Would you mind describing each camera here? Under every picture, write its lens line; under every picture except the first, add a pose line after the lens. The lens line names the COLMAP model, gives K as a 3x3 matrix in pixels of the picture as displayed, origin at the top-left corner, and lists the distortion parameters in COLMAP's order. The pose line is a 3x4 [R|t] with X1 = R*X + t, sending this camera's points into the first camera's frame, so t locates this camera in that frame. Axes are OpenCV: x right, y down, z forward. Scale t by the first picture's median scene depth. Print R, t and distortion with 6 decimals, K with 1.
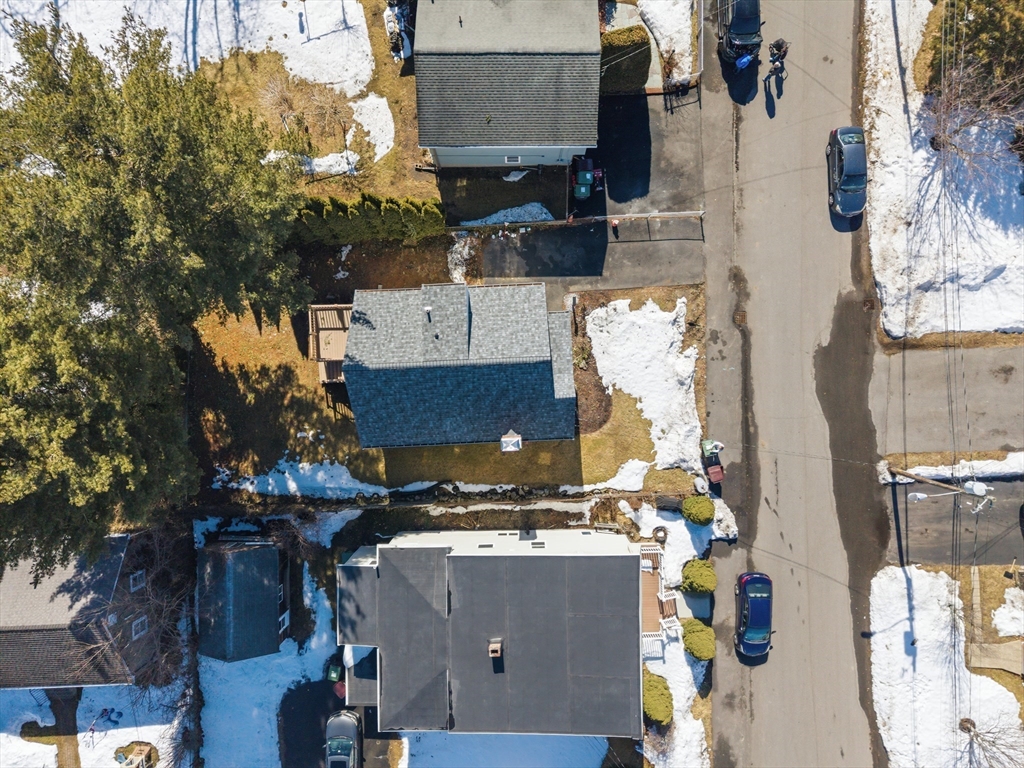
lens RADIAL K [[681.8, 0, 511.7], [0, 681.8, 386.0], [0, 0, 1]] dist [0.023902, -0.020663]
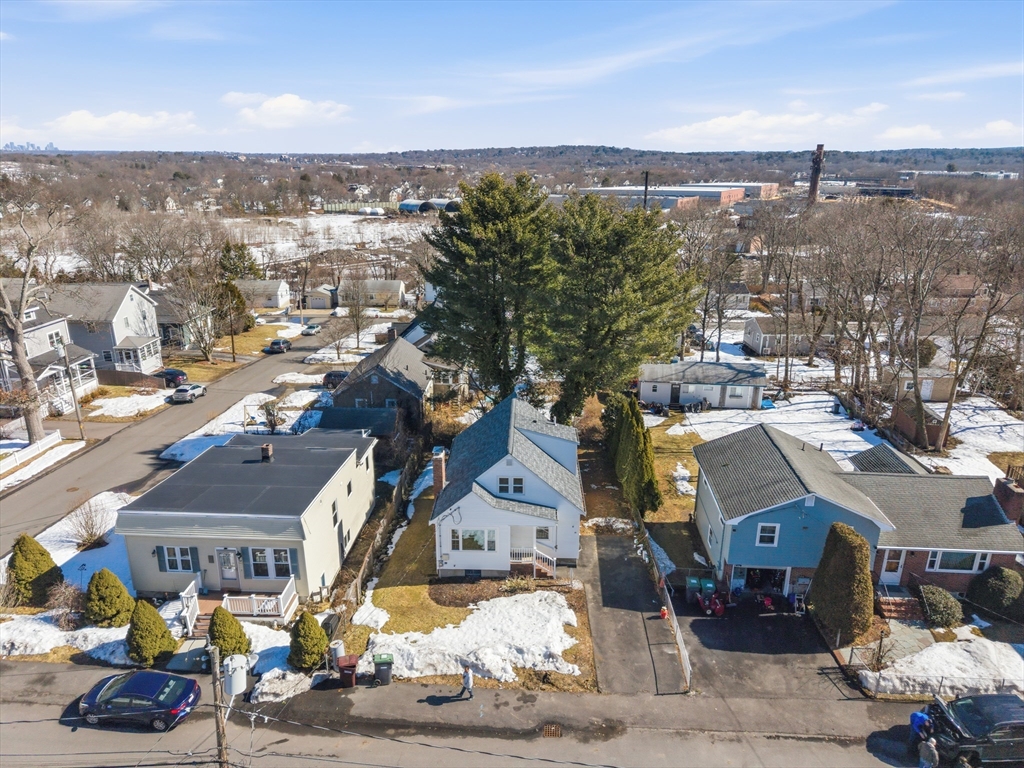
lens RADIAL K [[681.8, 0, 511.7], [0, 681.8, 386.0], [0, 0, 1]] dist [0.023902, -0.020663]
pose [[-0.074393, 0.330698, -0.940800, 0.880334], [-0.997213, -0.029994, 0.068311, -0.095941], [-0.005629, 0.943260, 0.332008, 0.438733]]
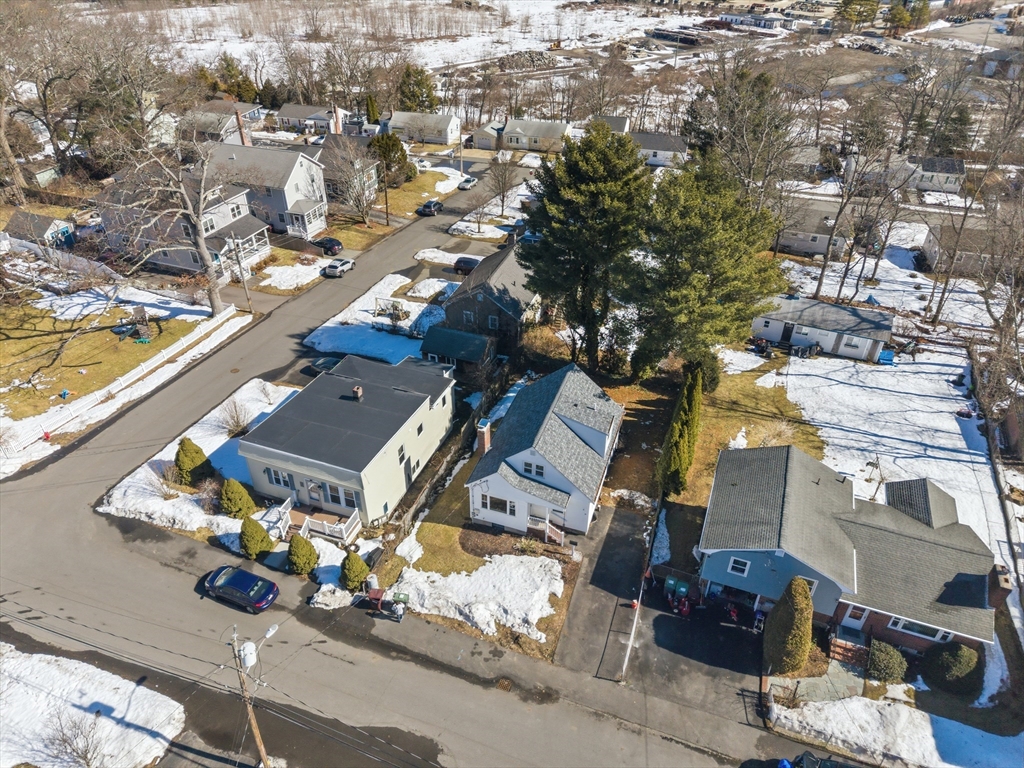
lens RADIAL K [[681.8, 0, 511.7], [0, 681.8, 386.0], [0, 0, 1]] dist [0.023902, -0.020663]
pose [[-0.363986, 0.550705, -0.751158, 0.811354], [-0.931397, -0.218481, 0.291146, -0.292715], [-0.003778, 0.805599, 0.592449, 0.117273]]
